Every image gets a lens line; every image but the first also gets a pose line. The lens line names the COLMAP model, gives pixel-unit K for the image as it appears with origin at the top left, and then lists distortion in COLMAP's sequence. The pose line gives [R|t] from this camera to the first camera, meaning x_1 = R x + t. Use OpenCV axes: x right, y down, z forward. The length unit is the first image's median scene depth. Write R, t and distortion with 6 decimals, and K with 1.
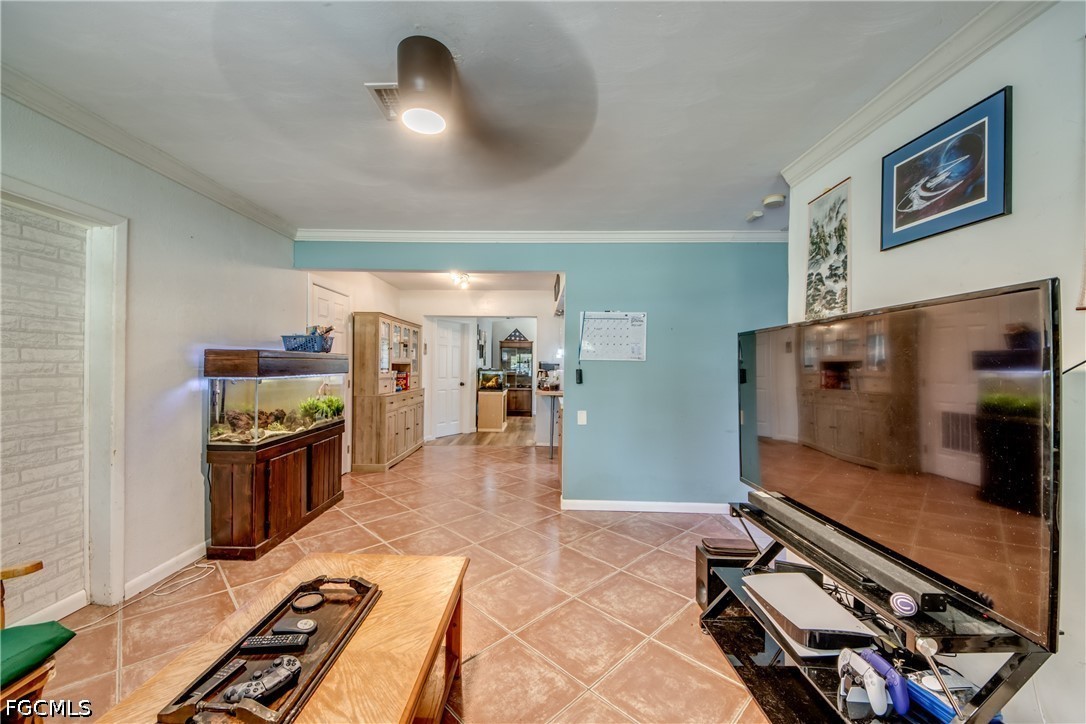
lens RADIAL K [[415.1, 0, 539.5], [0, 415.1, 365.3], [0, 0, 1]] dist [0.053369, -0.030235]
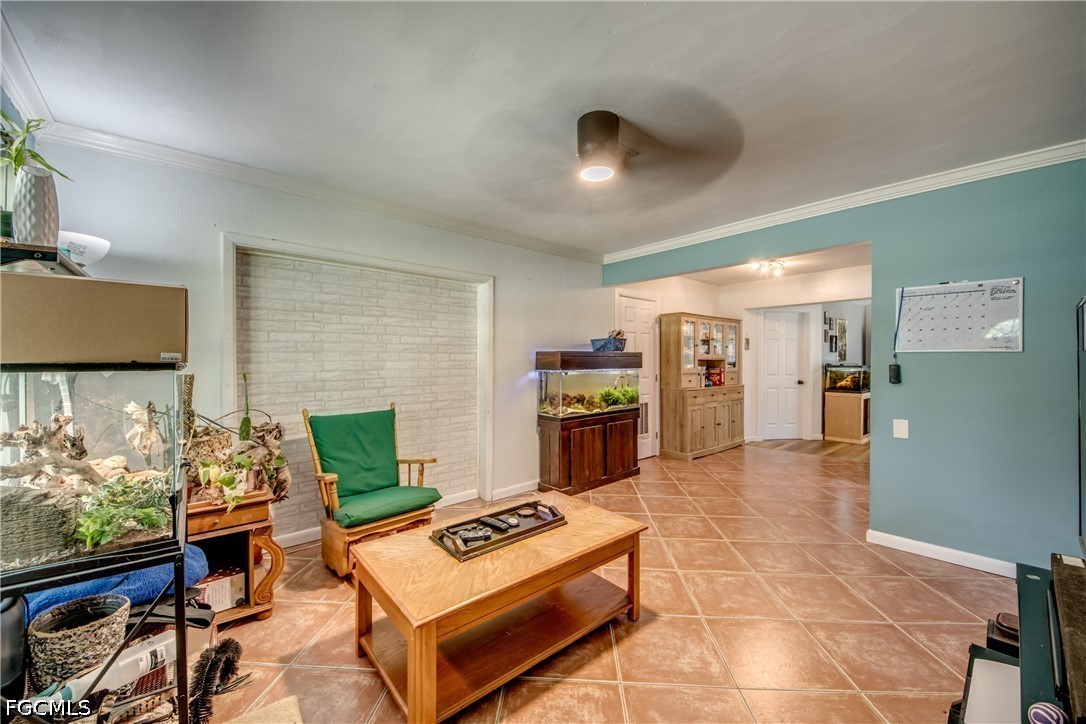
lens RADIAL K [[415.1, 0, 539.5], [0, 415.1, 365.3], [0, 0, 1]] dist [0.053369, -0.030235]
pose [[0.676593, -0.000678, -0.736357, 0.309300], [0.006954, 0.999961, 0.005469, 0.002768], [0.736324, -0.008821, 0.676571, -0.001407]]
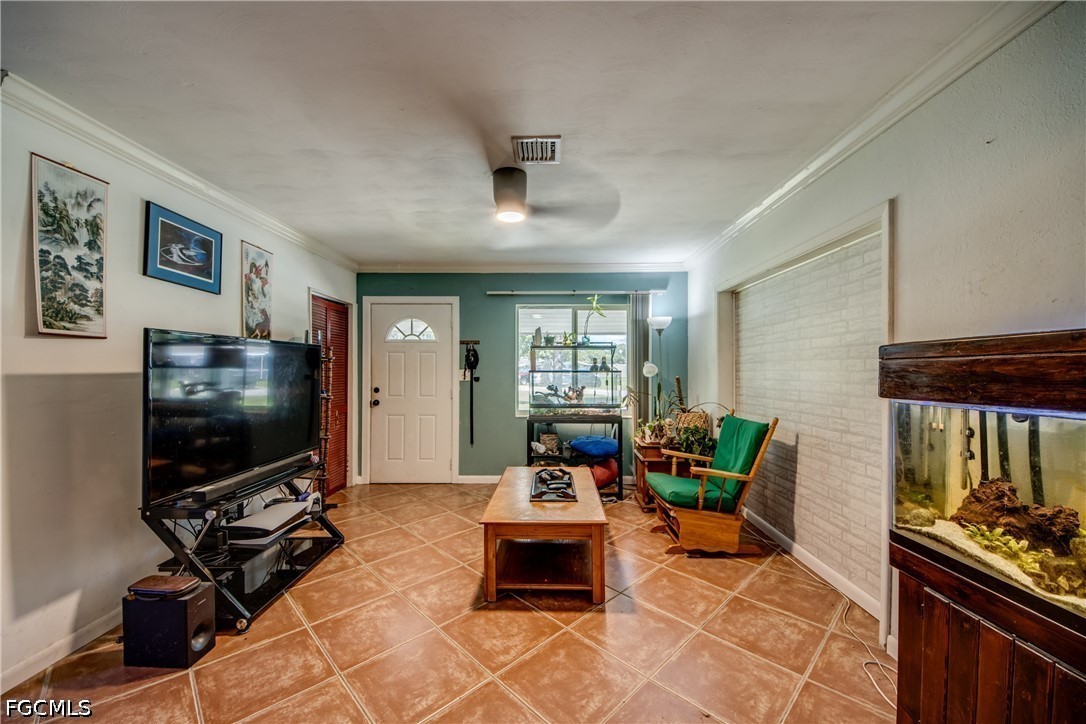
lens RADIAL K [[415.1, 0, 539.5], [0, 415.1, 365.3], [0, 0, 1]] dist [0.053369, -0.030235]
pose [[-0.999326, -0.007215, 0.035993, -0.261295], [-0.007669, 0.999893, -0.012493, -0.000856], [-0.035899, -0.012761, -0.999274, 1.500654]]
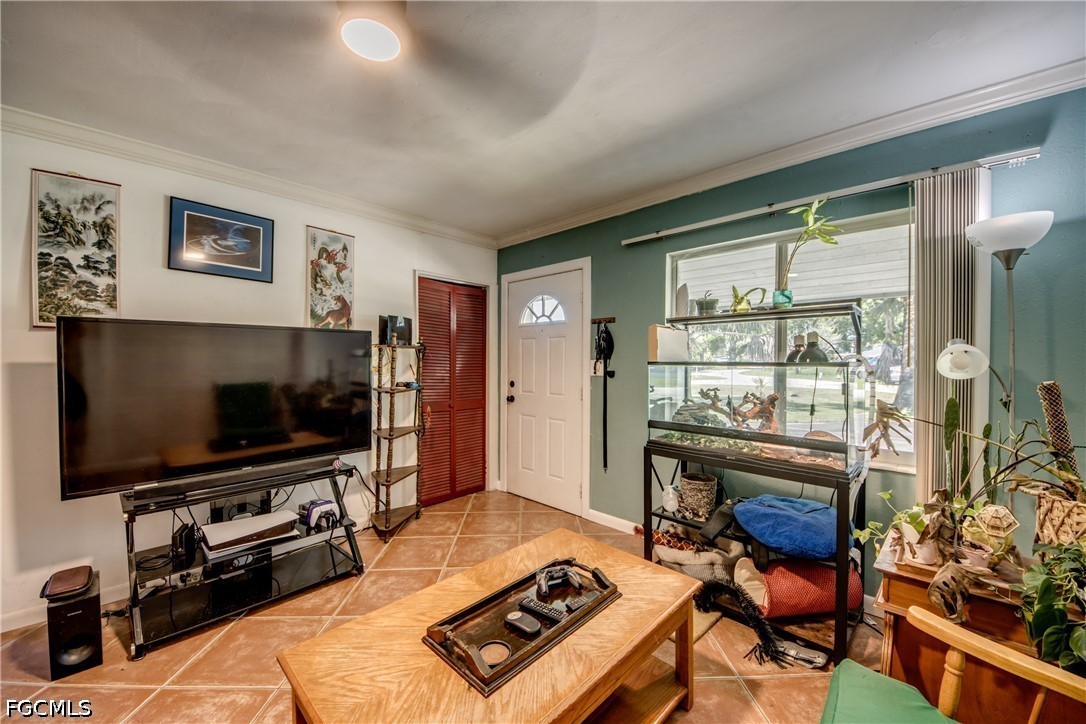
lens RADIAL K [[408.9, 0, 540.2], [0, 408.9, 365.1], [0, 0, 1]] dist [0.014263, -0.016206]
pose [[-0.717119, -0.016677, 0.696751, -0.593961], [-0.009007, 0.999852, 0.014662, -0.003613], [-0.696892, 0.004239, -0.717163, 0.758454]]
